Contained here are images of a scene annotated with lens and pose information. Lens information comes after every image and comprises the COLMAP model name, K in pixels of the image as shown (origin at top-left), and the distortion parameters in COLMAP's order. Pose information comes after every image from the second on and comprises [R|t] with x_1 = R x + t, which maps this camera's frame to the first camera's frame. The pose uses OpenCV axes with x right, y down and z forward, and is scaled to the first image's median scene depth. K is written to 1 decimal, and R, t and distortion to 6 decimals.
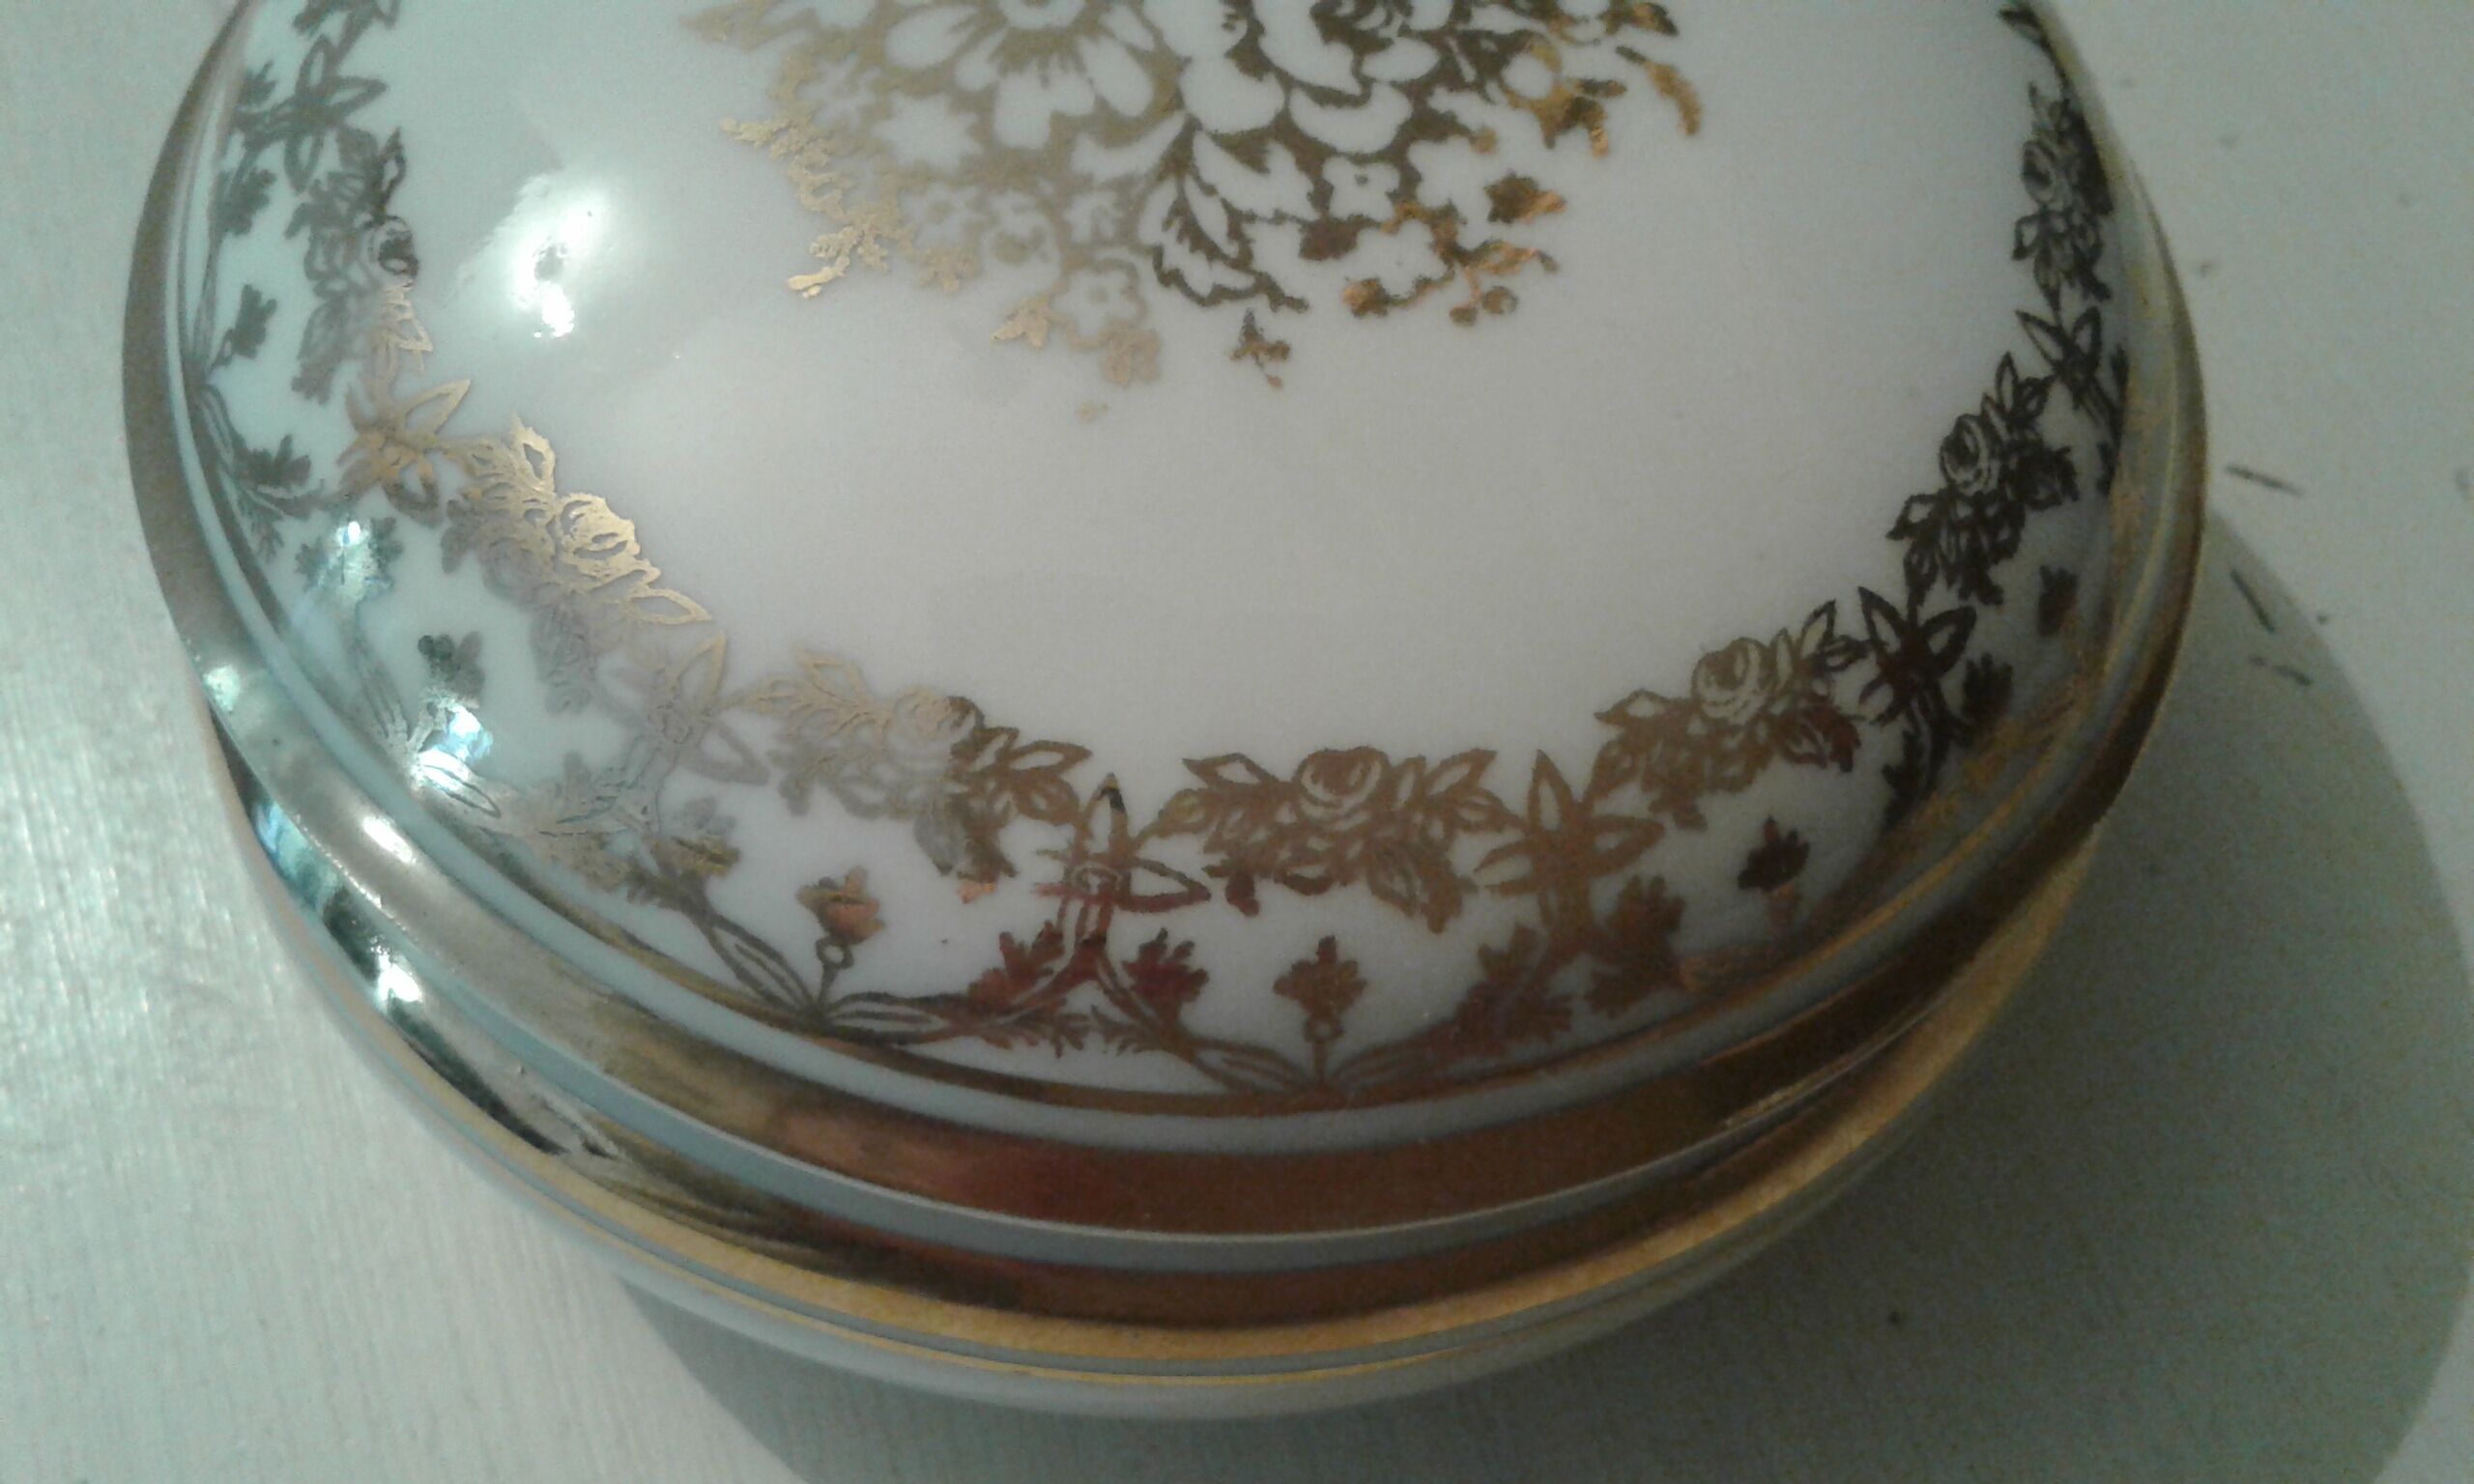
lens RADIAL K [[2415.0, 0, 1237.0], [0, 2415.0, 742.0], [0, 0, 1]] dist [0.085729, 0.003696]
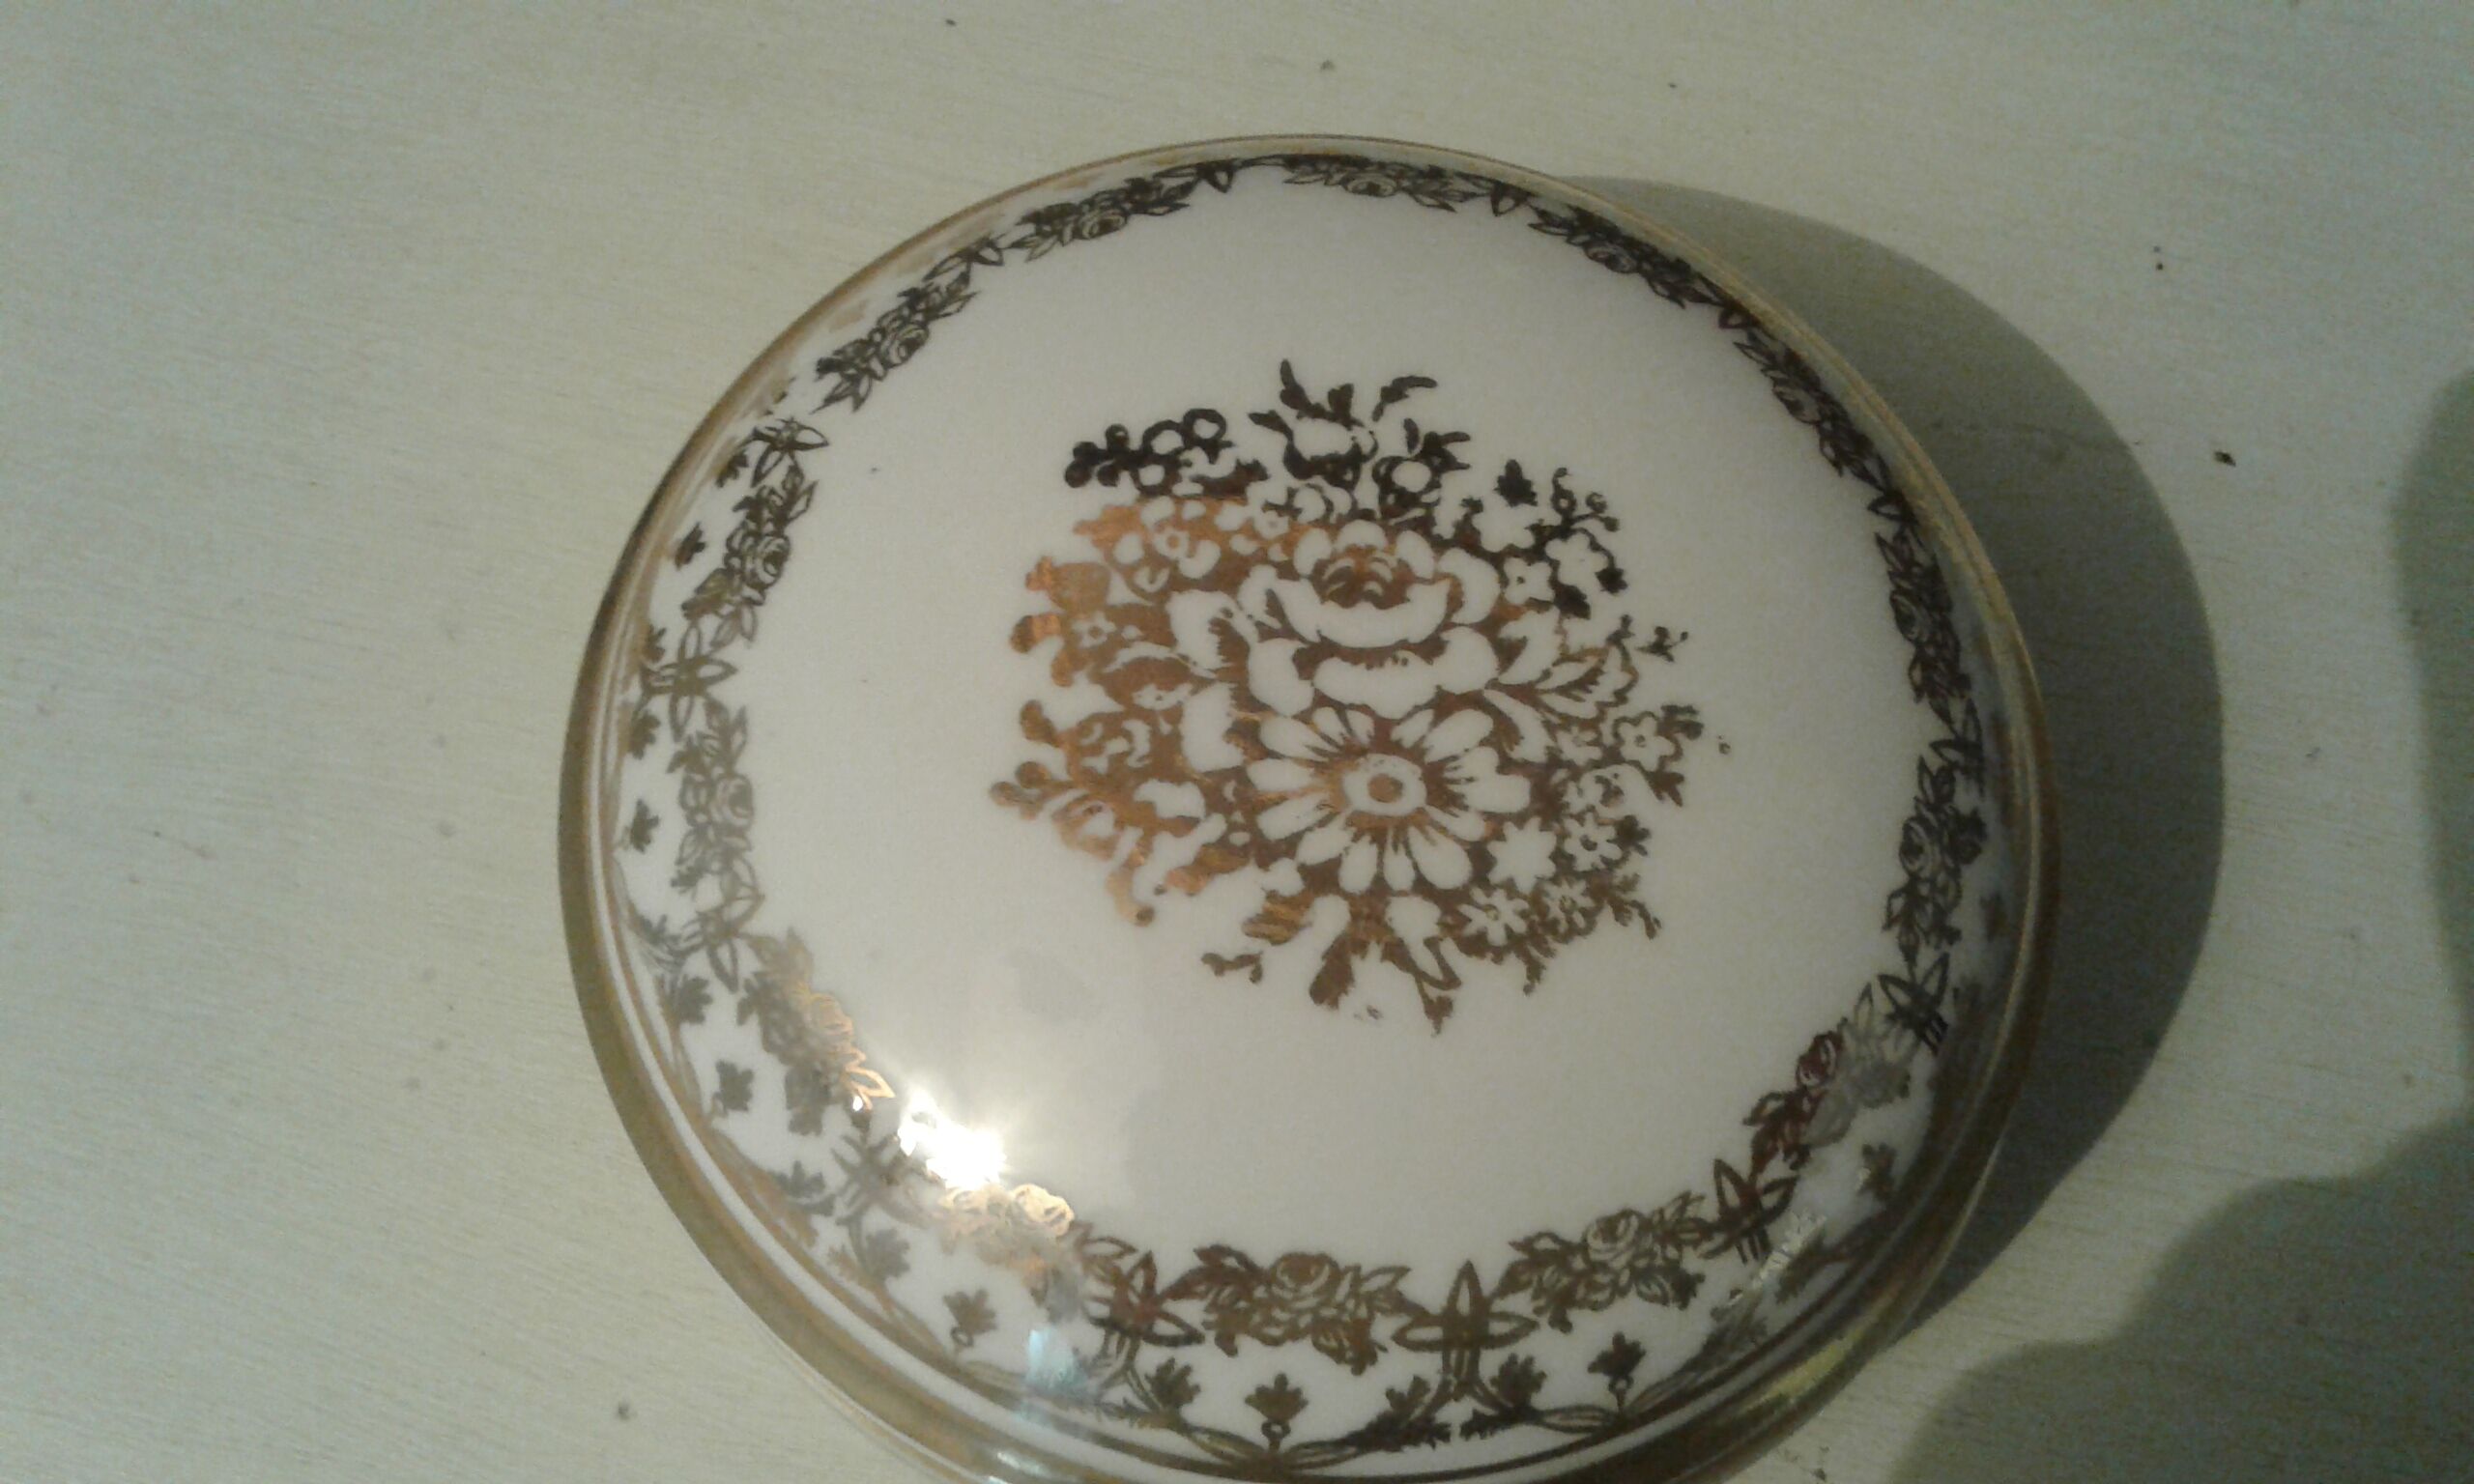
lens RADIAL K [[2415.0, 0, 1237.0], [0, 2415.0, 742.0], [0, 0, 1]] dist [0.085729, 0.003696]
pose [[-0.027195, -0.962537, 0.269783, -0.443149], [0.855146, 0.117362, 0.504927, -1.124632], [-0.517673, 0.244436, 0.819918, -0.110516]]
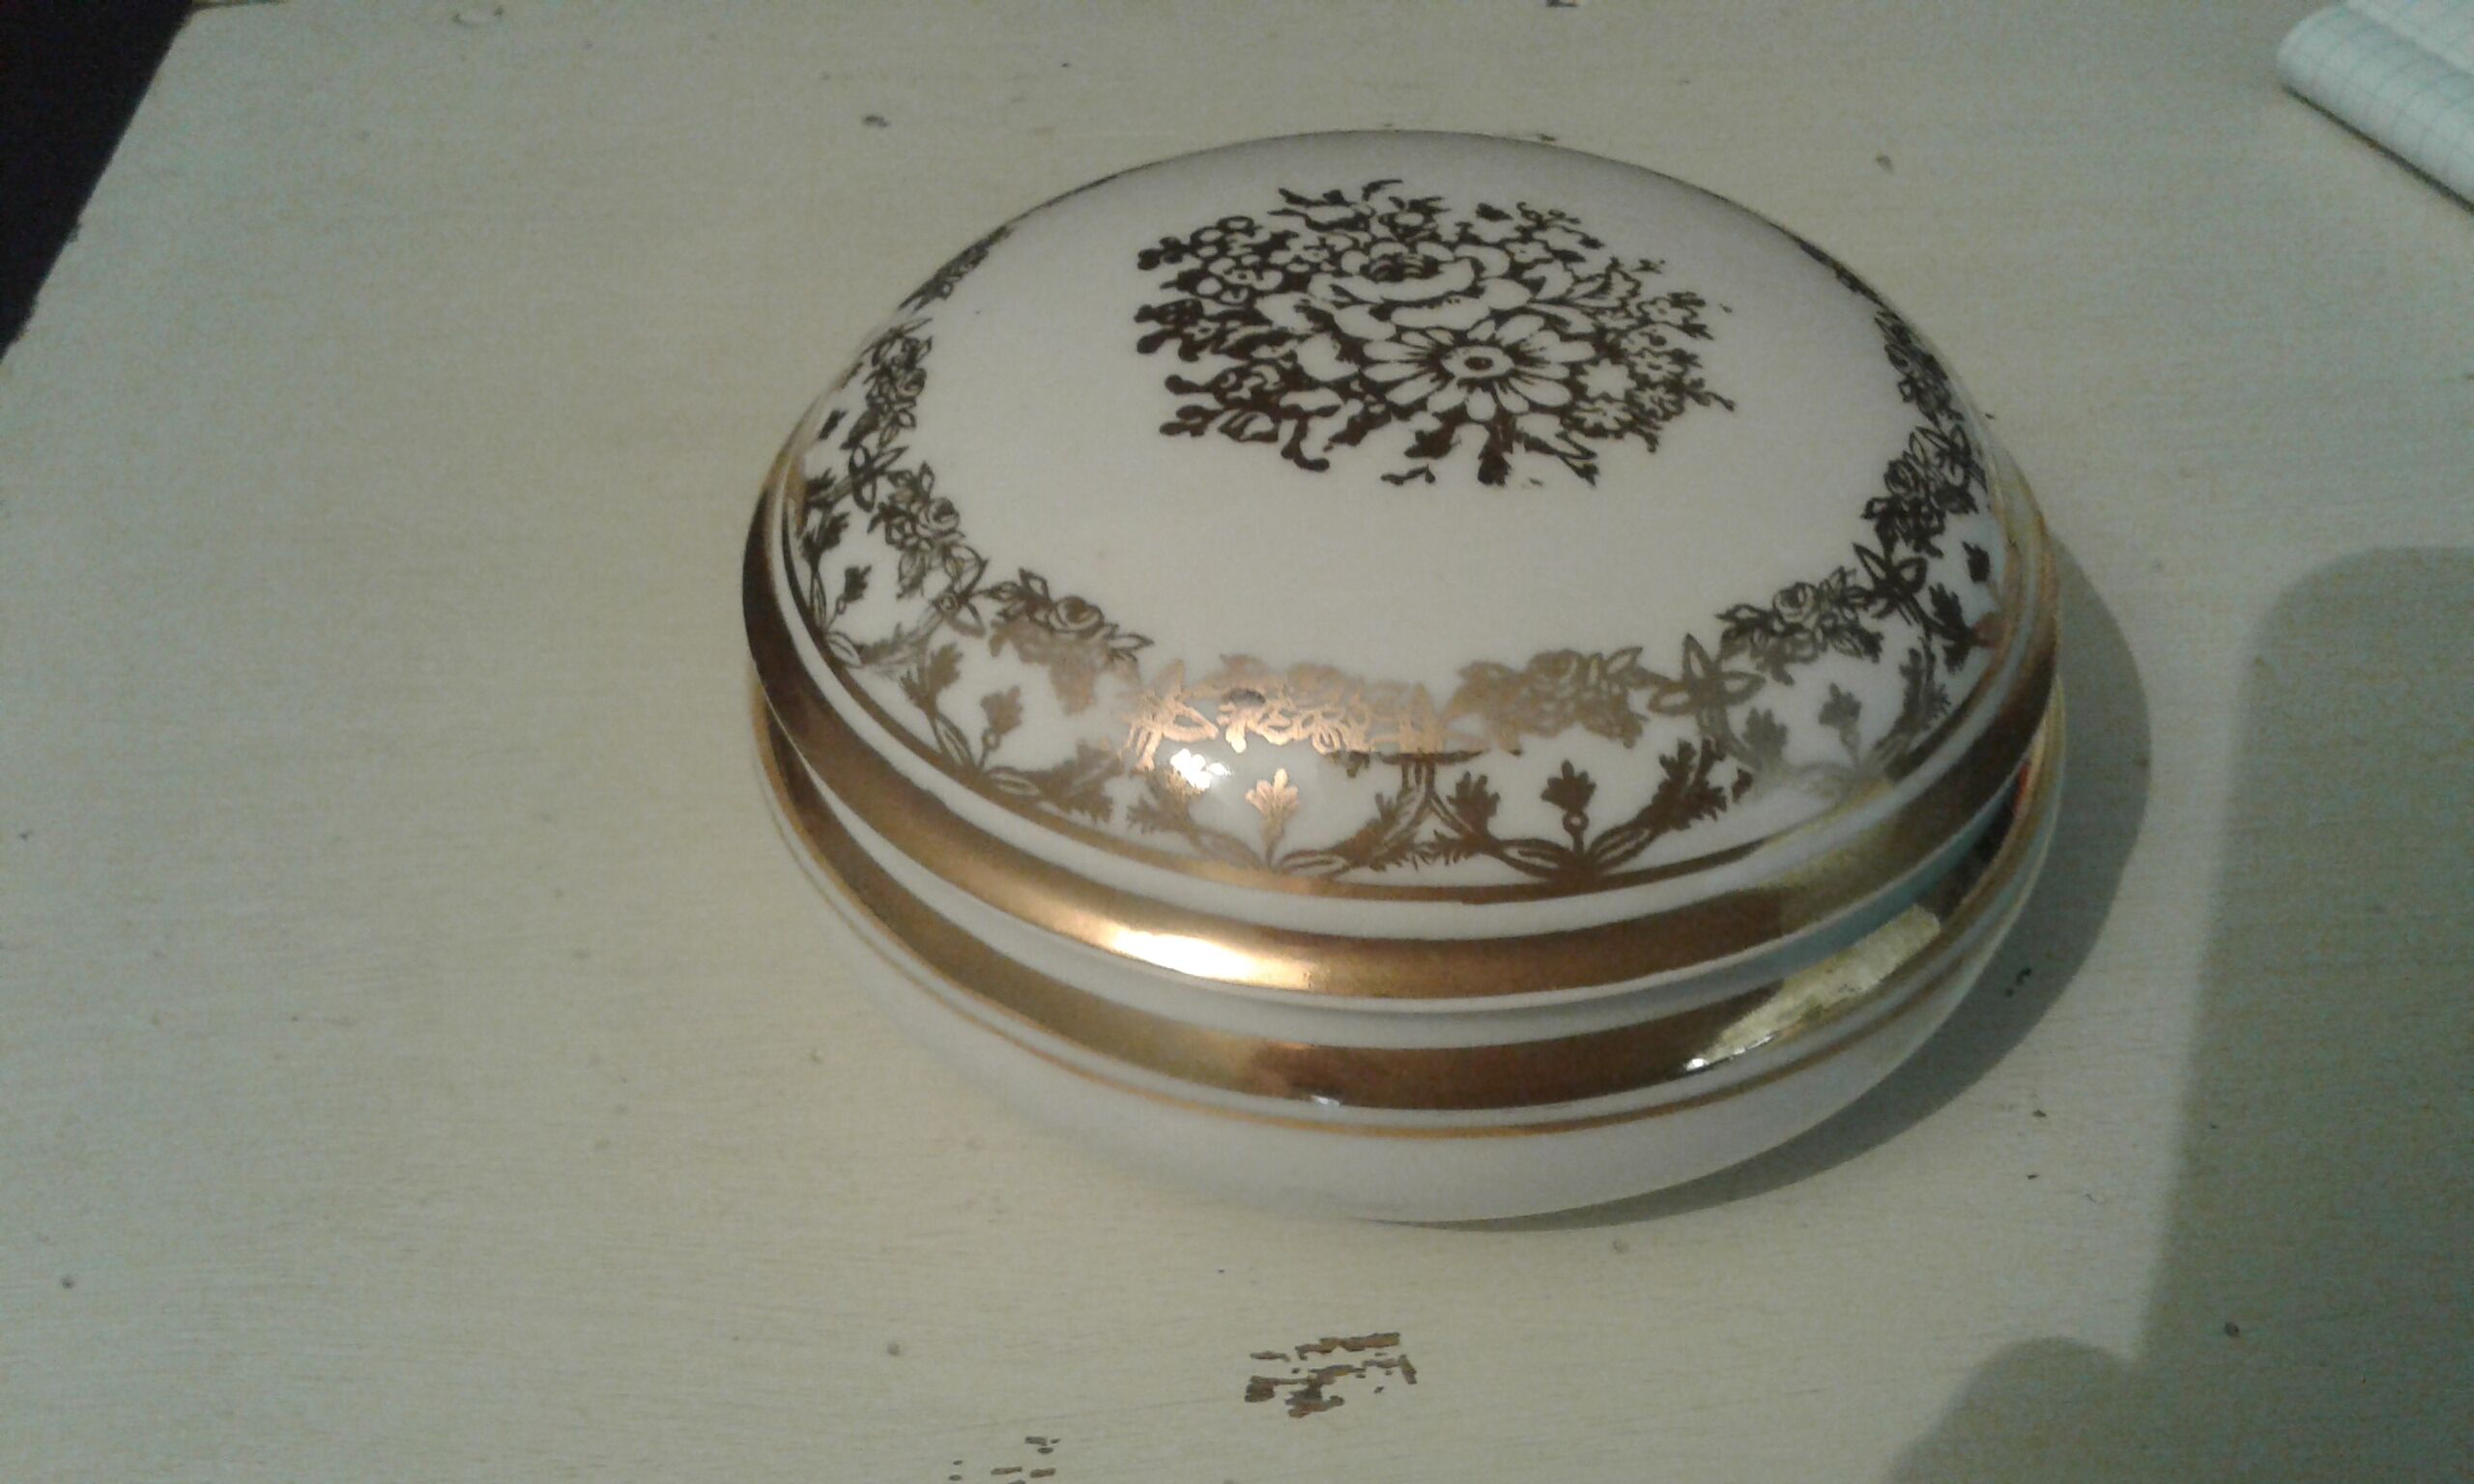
lens RADIAL K [[2415.0, 0, 1237.0], [0, 2415.0, 742.0], [0, 0, 1]] dist [0.085729, 0.003696]
pose [[-0.308629, -0.699551, 0.644497, -1.325247], [0.821889, 0.144942, 0.550900, -1.367441], [-0.478798, 0.699728, 0.530220, 0.389395]]
